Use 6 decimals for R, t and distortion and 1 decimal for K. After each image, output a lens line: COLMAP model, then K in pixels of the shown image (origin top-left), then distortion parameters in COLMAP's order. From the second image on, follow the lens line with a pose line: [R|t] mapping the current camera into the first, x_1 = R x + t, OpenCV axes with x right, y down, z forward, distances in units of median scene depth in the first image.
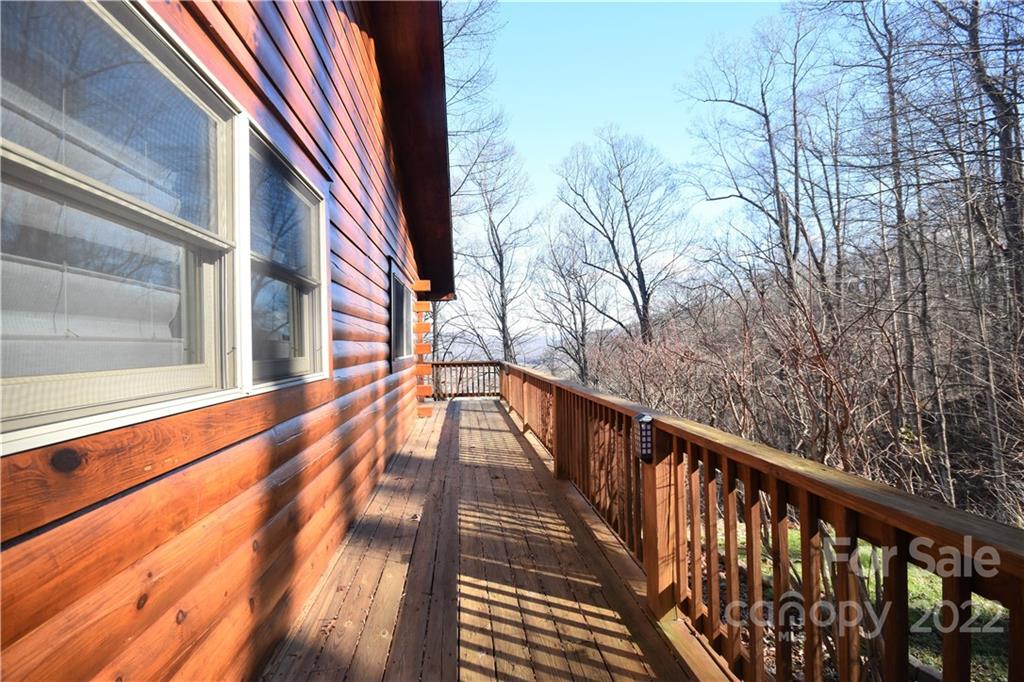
lens RADIAL K [[446.1, 0, 515.2], [0, 446.1, 341.2], [0, 0, 1]] dist [0.017493, -0.014987]
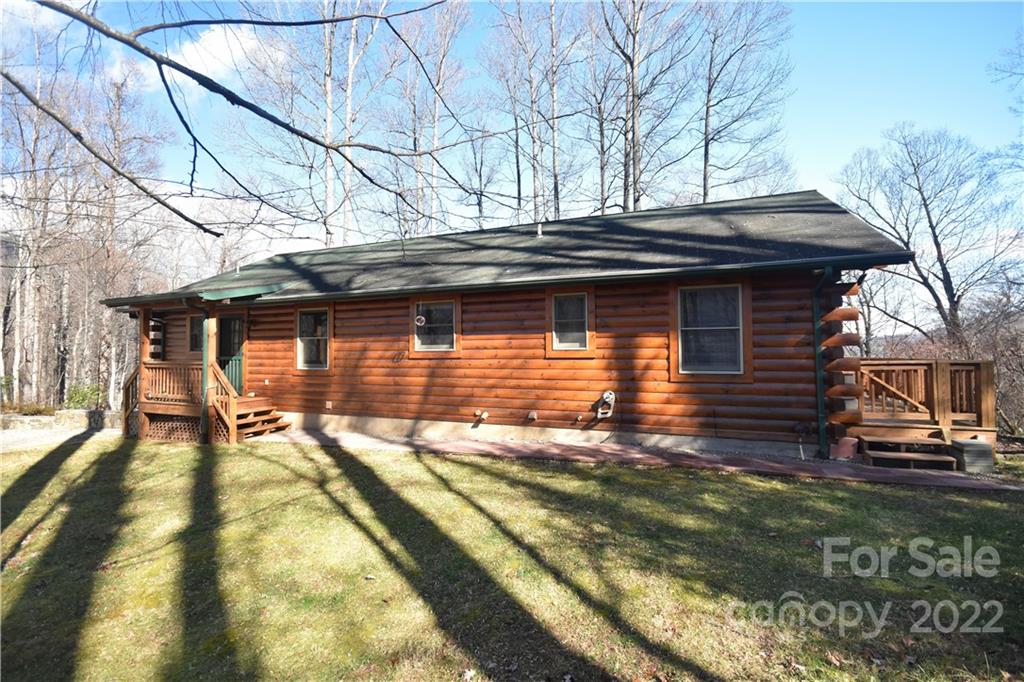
lens RADIAL K [[446.1, 0, 515.2], [0, 446.1, 341.2], [0, 0, 1]] dist [0.017493, -0.014987]
pose [[0.874107, -0.000240, -0.485733, -0.047663], [-0.007589, 0.999871, -0.014151, 0.006243], [0.485674, 0.016056, 0.873993, -0.233049]]
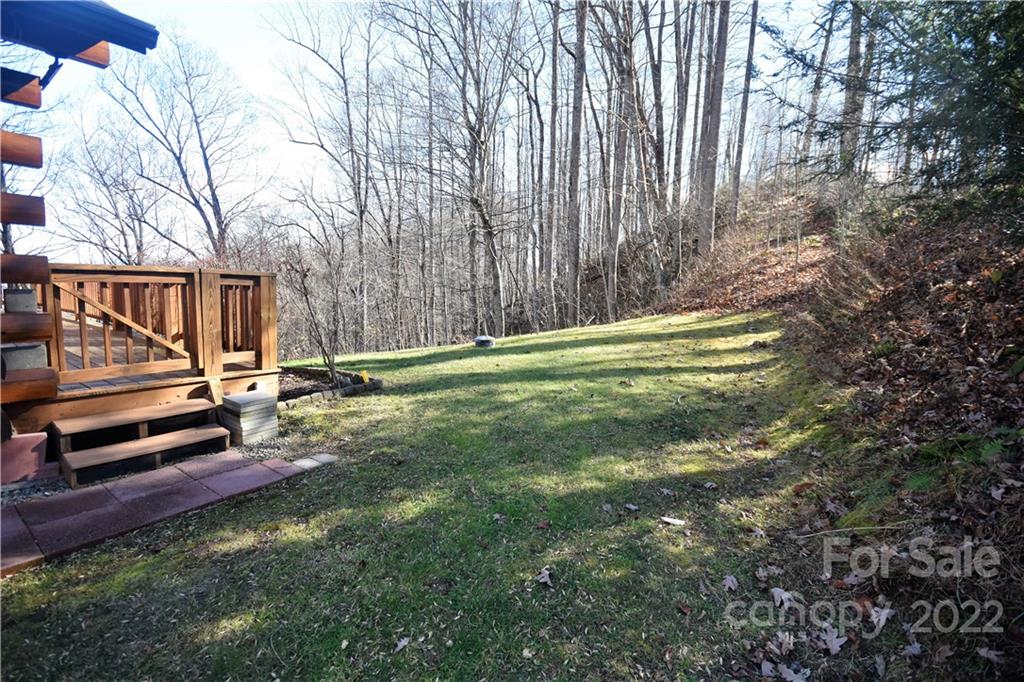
lens RADIAL K [[446.1, 0, 515.2], [0, 446.1, 341.2], [0, 0, 1]] dist [0.017493, -0.014987]
pose [[0.662617, -0.035507, 0.748117, -0.019714], [-0.059332, 0.993248, 0.099692, 0.011894], [-0.746605, -0.110445, 0.656036, -0.128430]]
